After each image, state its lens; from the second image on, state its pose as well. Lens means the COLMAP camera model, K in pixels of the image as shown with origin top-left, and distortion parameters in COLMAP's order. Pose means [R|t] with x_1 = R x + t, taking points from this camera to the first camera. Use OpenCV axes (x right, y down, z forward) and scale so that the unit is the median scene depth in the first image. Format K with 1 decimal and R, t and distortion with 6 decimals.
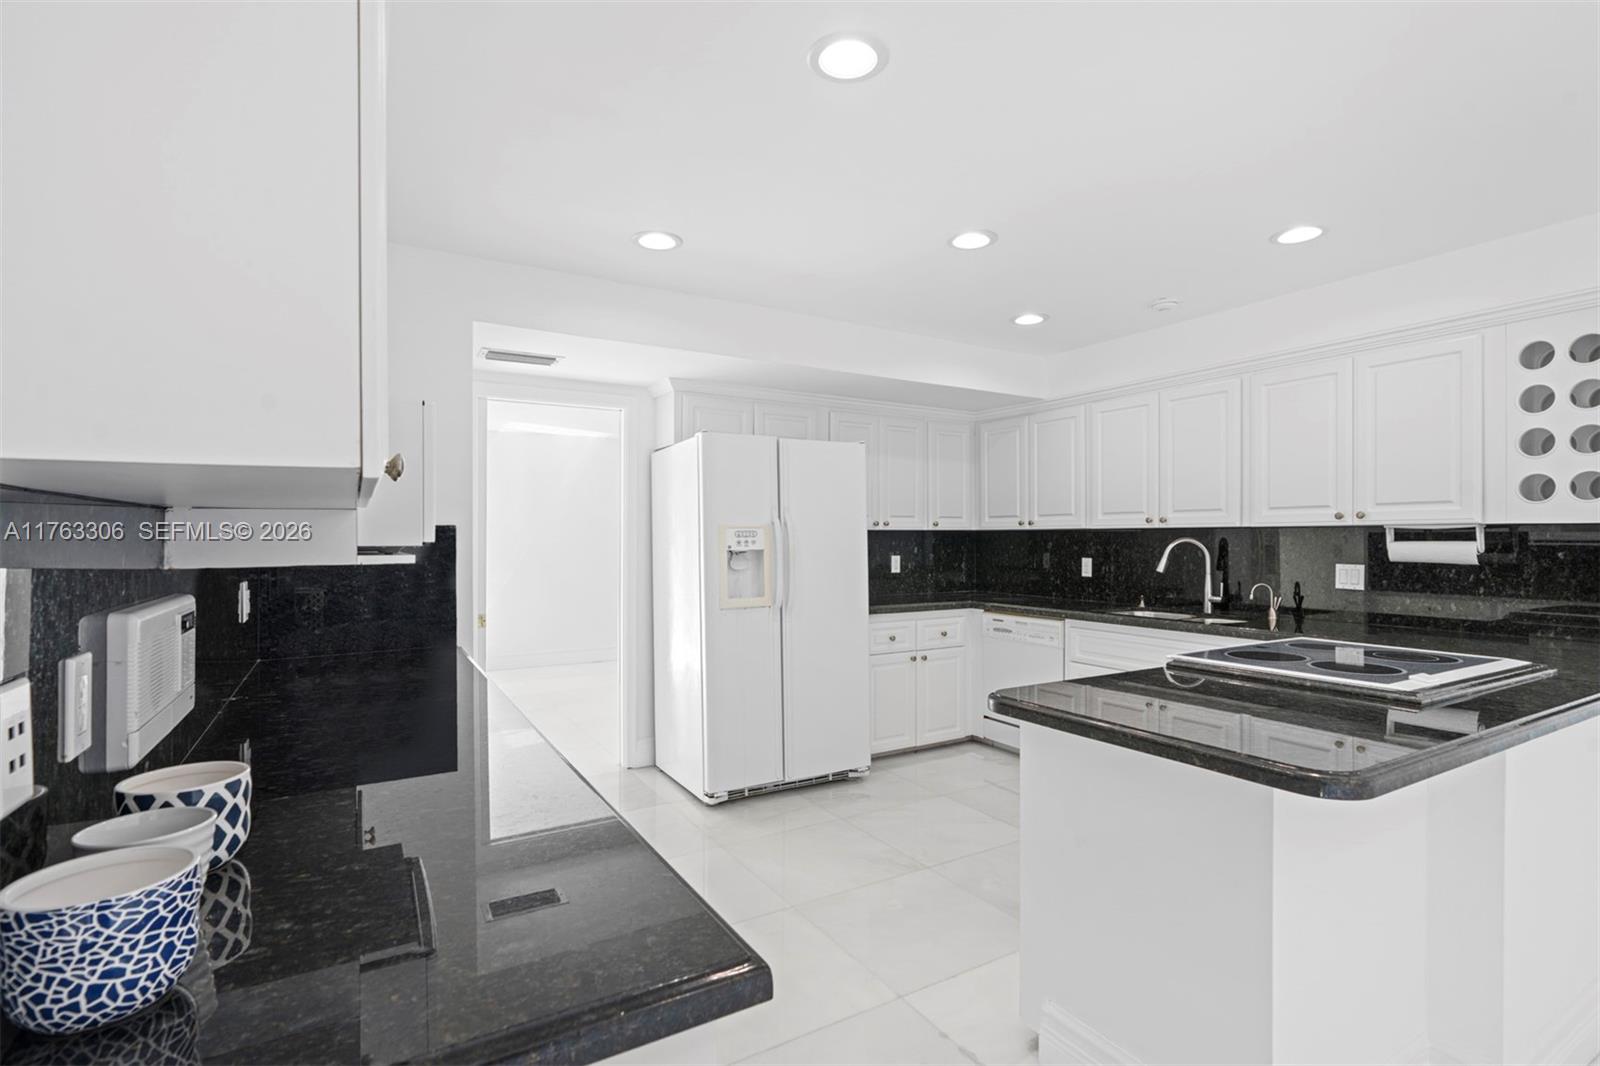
lens RADIAL K [[752.8, 0, 793.6], [0, 752.8, 529.1], [0, 0, 1]] dist [-0.001213, 0.000045]
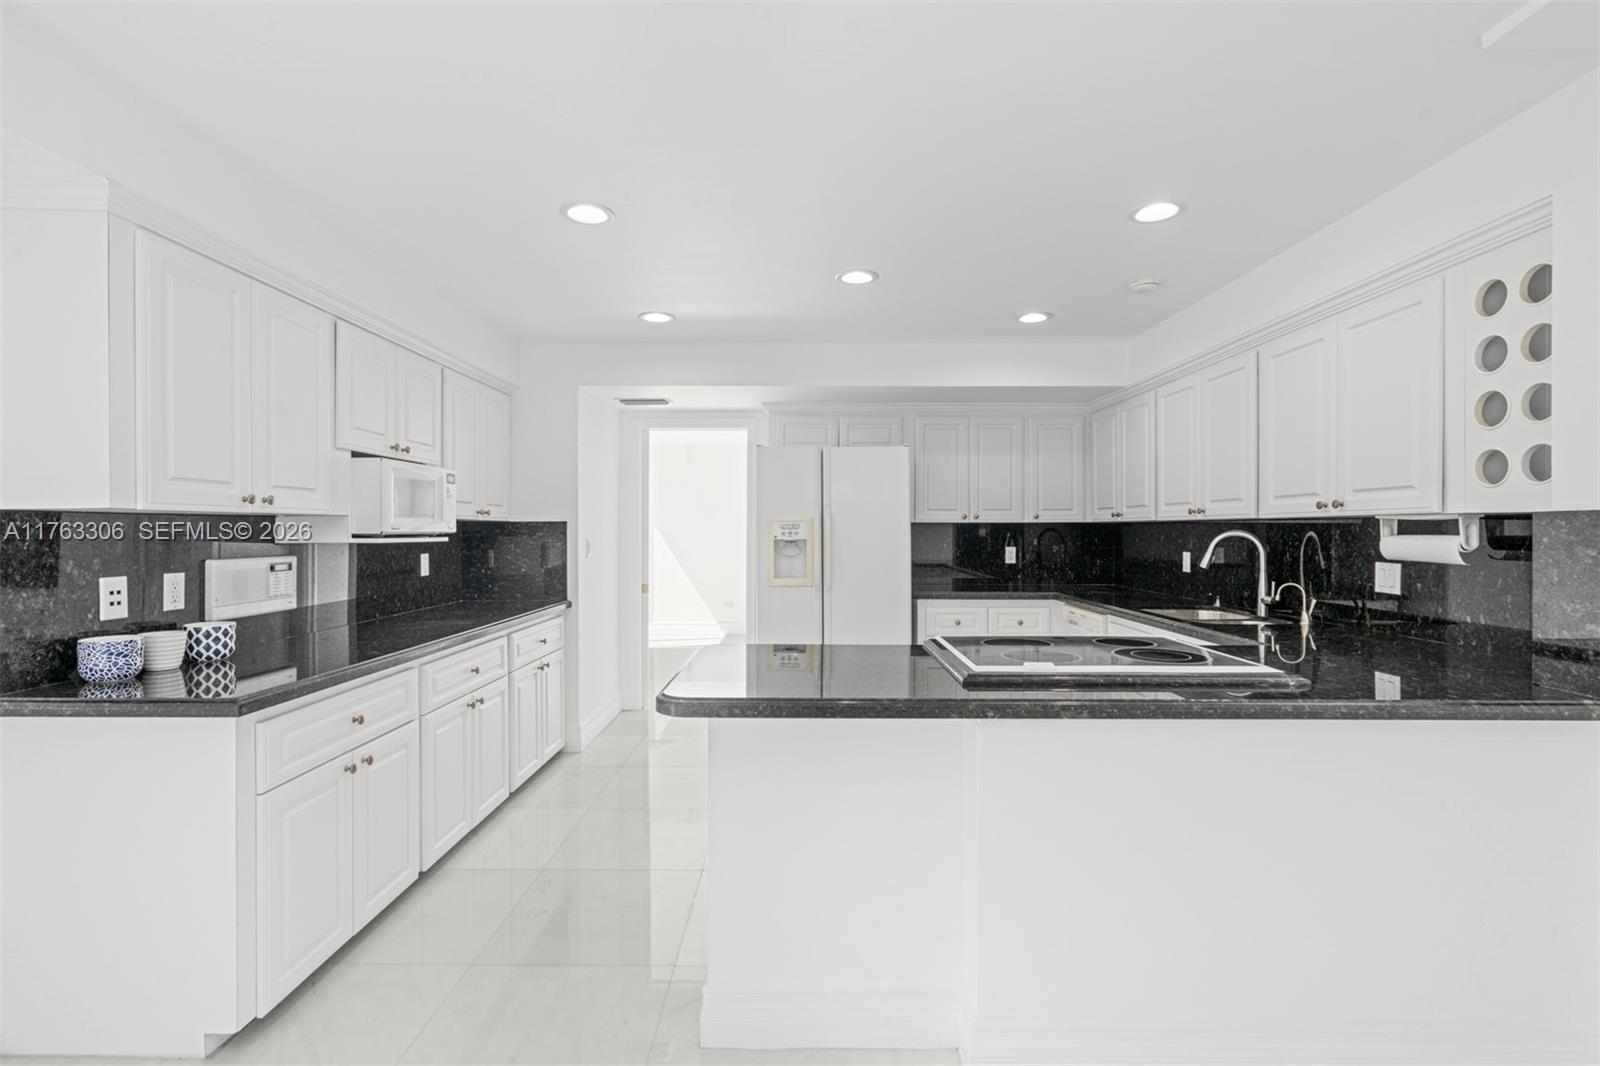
lens RADIAL K [[752.8, 0, 816.7], [0, 752.8, 529.1], [0, 0, 1]] dist [-0.001213, 0.000045]
pose [[0.847544, 0.001115, -0.530723, 0.583466], [0.004563, 0.999946, 0.009388, -0.000757], [0.530705, -0.010378, 0.847493, -0.026354]]
